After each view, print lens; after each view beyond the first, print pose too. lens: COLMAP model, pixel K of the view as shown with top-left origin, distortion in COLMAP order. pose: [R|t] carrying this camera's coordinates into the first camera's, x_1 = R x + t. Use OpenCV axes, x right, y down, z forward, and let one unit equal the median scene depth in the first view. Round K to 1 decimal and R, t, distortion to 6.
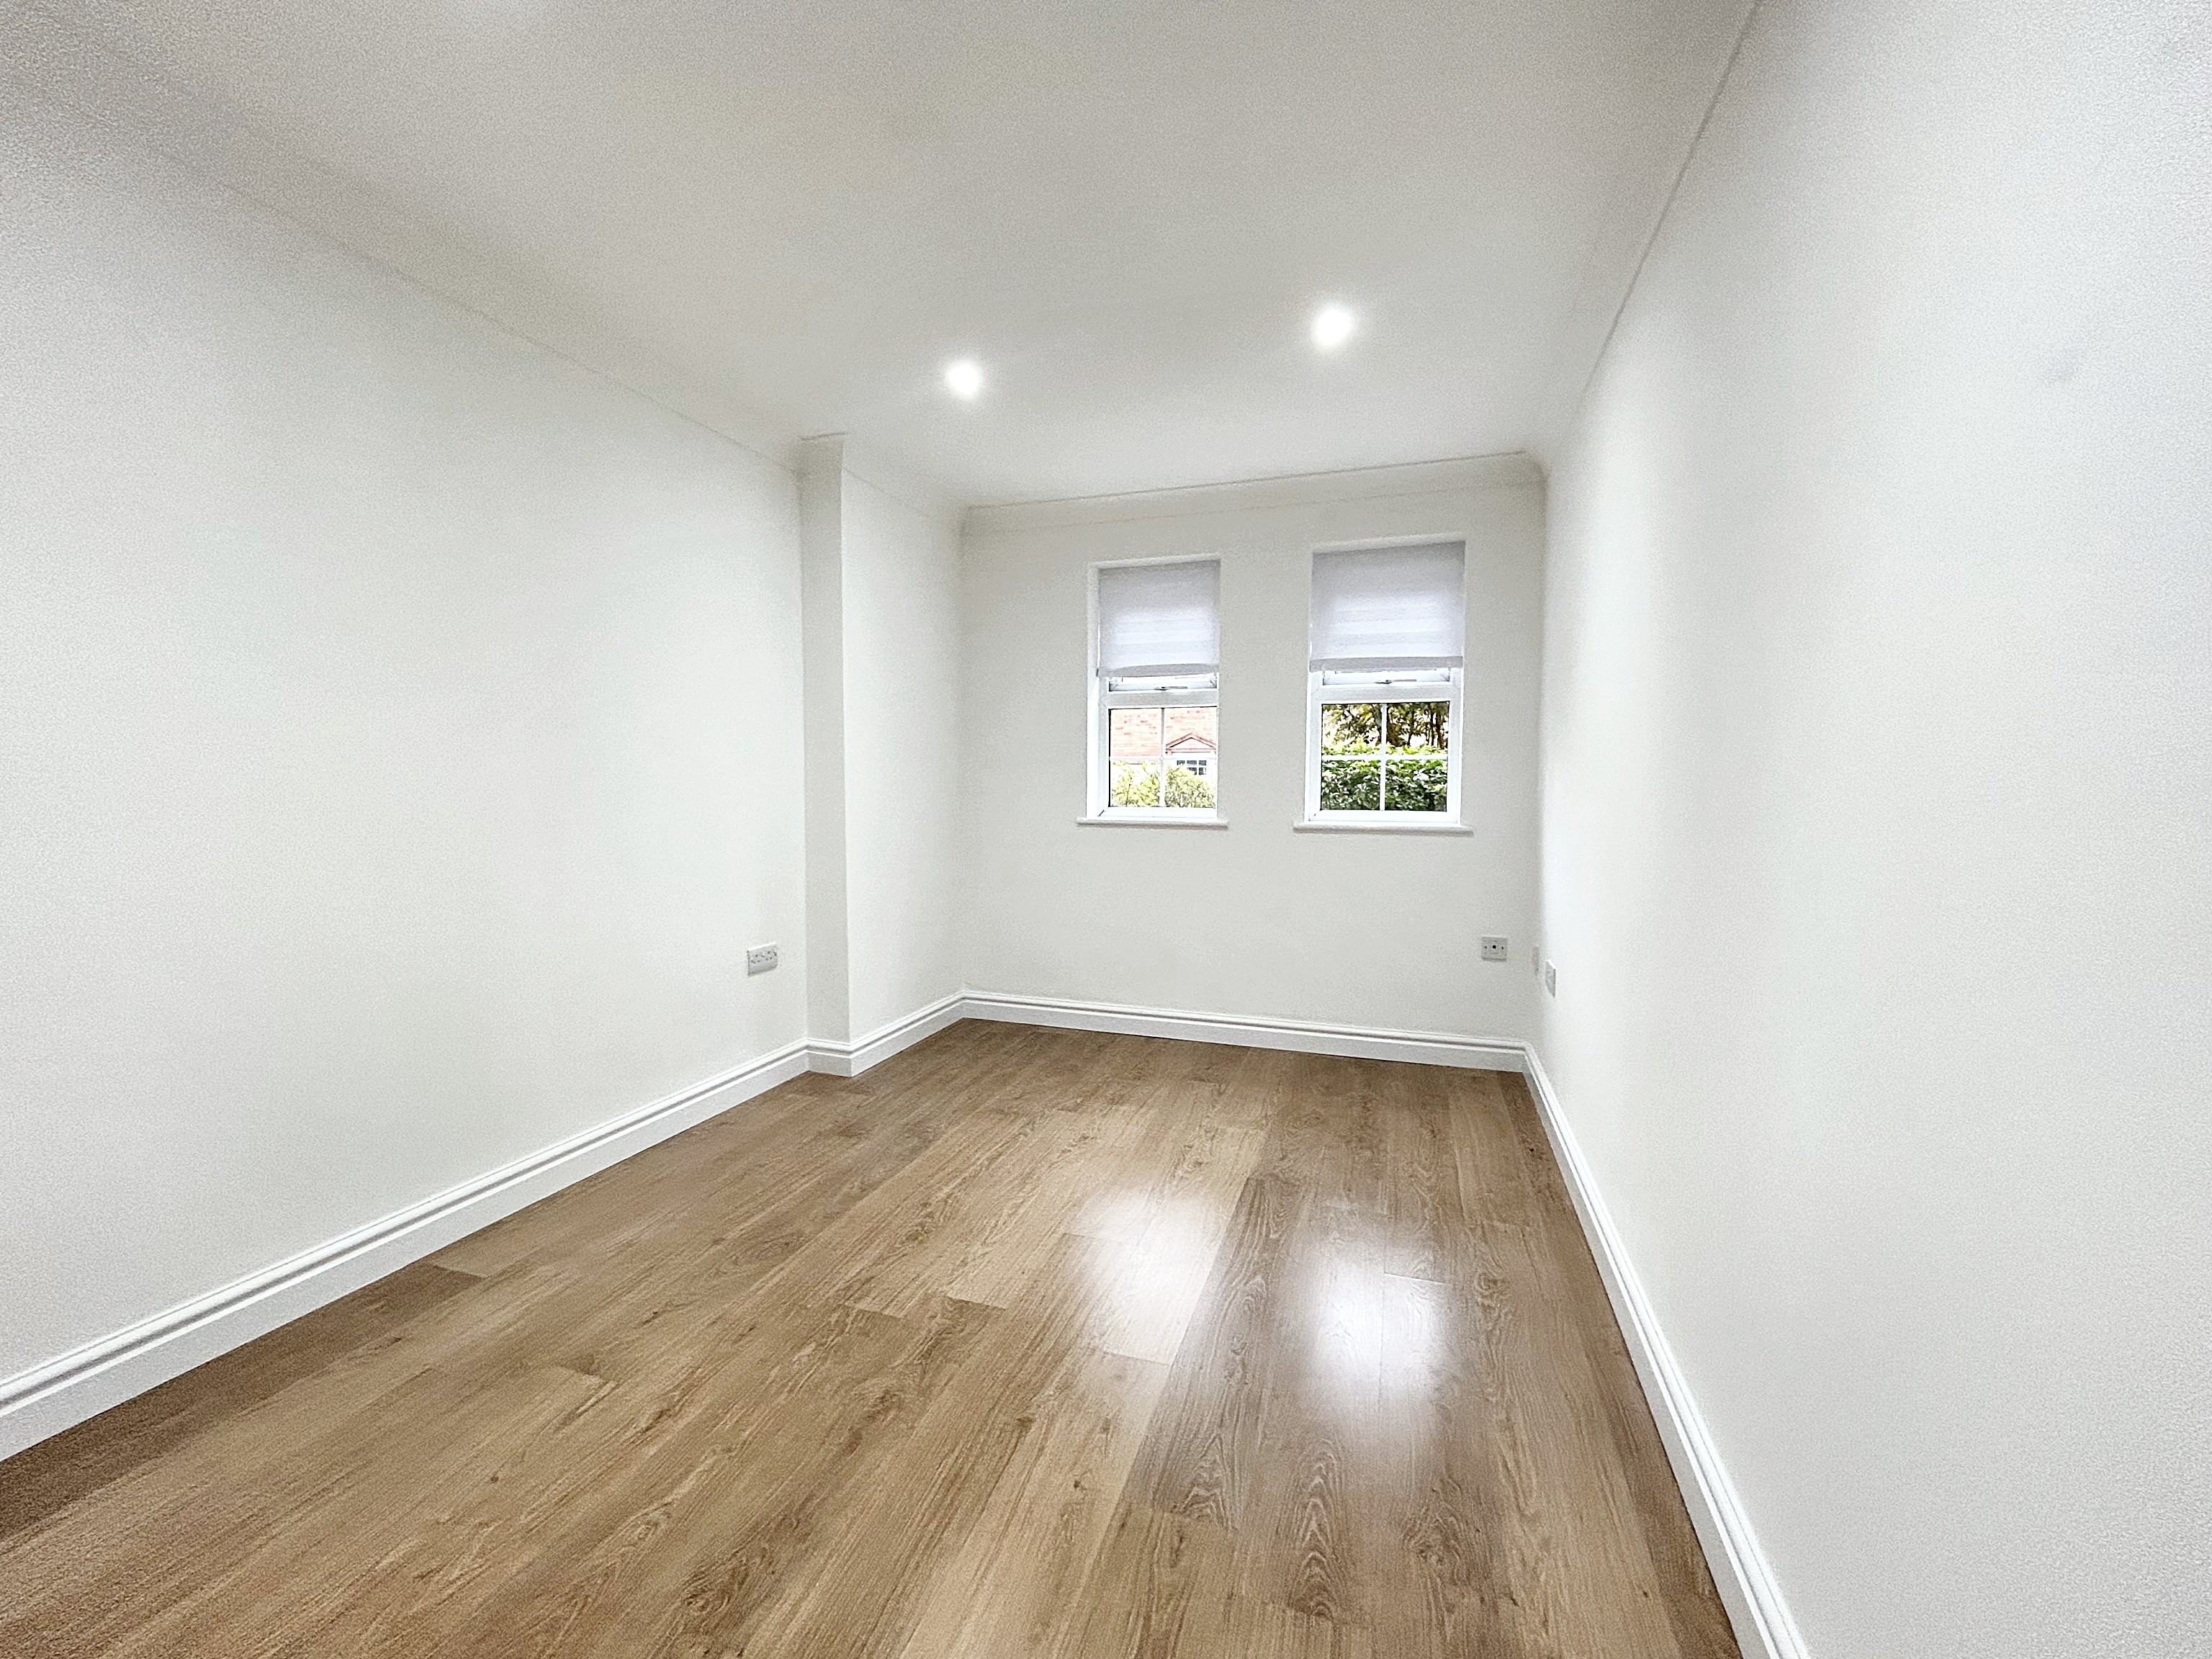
lens RADIAL K [[888.6, 0, 1108.1], [0, 888.6, 828.0], [0, 0, 1]] dist [-0.001827, 0.000237]
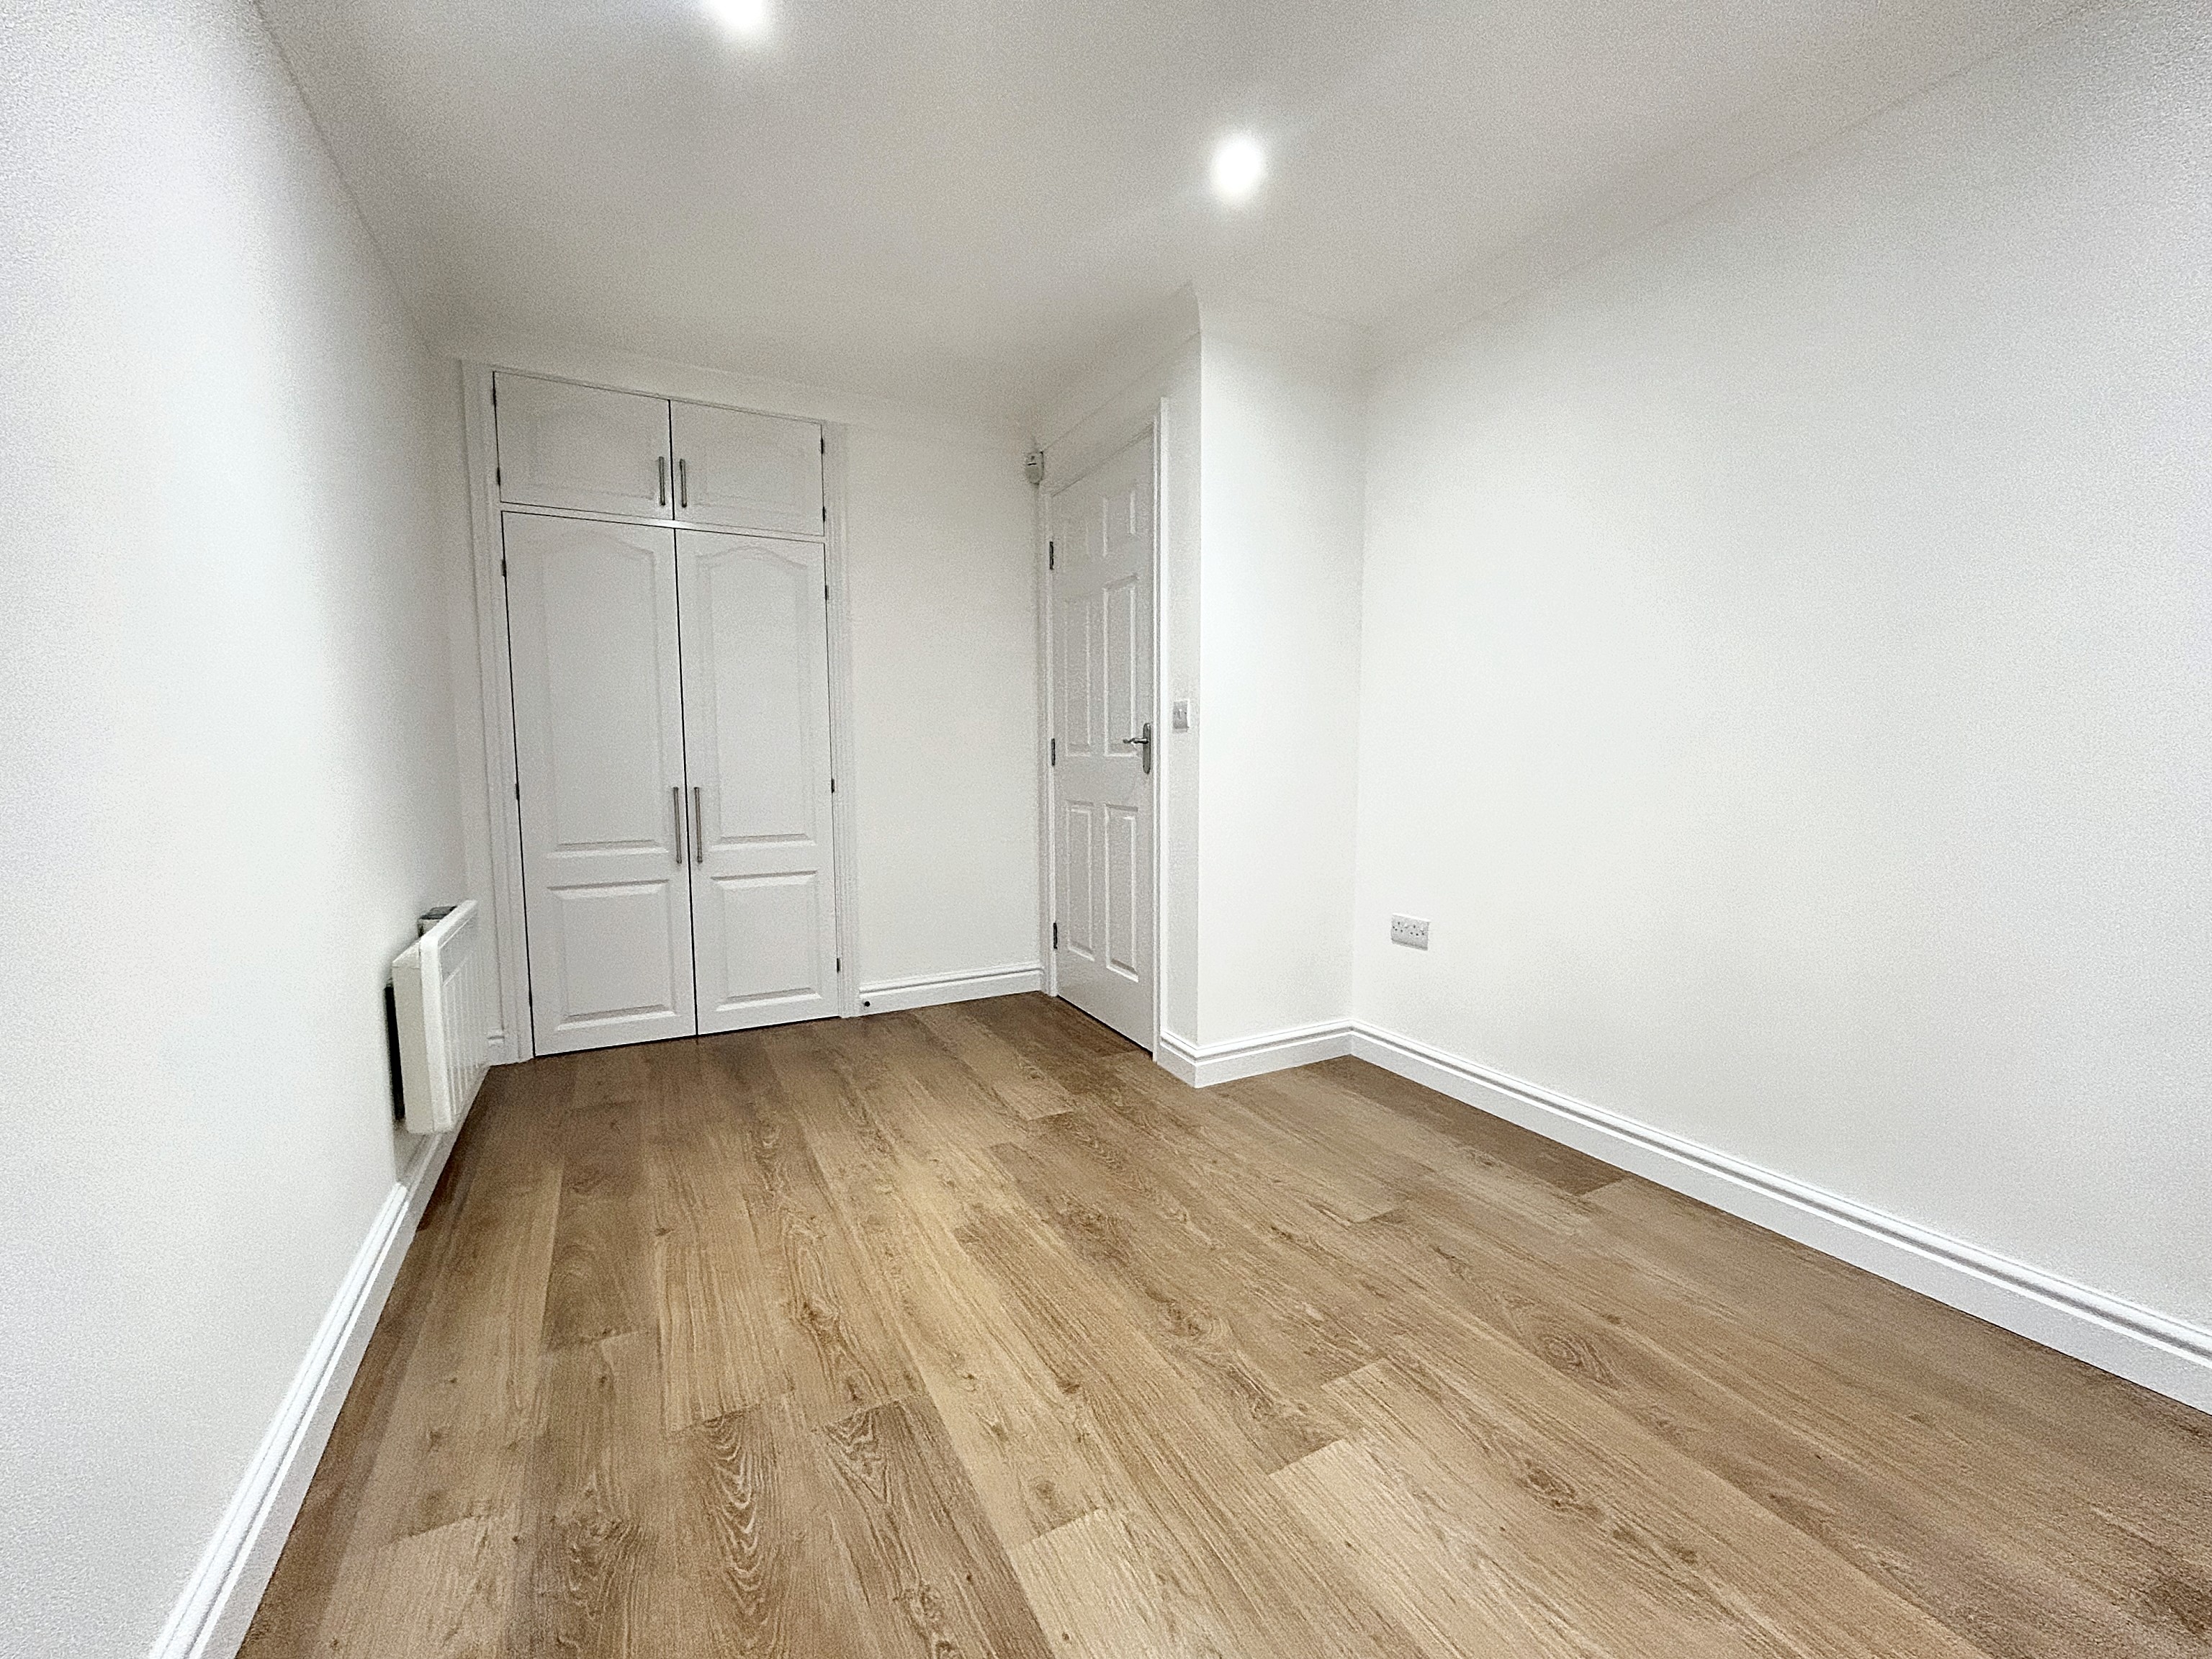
lens RADIAL K [[888.6, 0, 1108.1], [0, 888.6, 828.0], [0, 0, 1]] dist [-0.001827, 0.000237]
pose [[-0.682590, 0.061962, -0.728170, 0.565880], [-0.039436, 0.991824, 0.121364, -0.039232], [0.729737, 0.111558, -0.674566, 1.714067]]
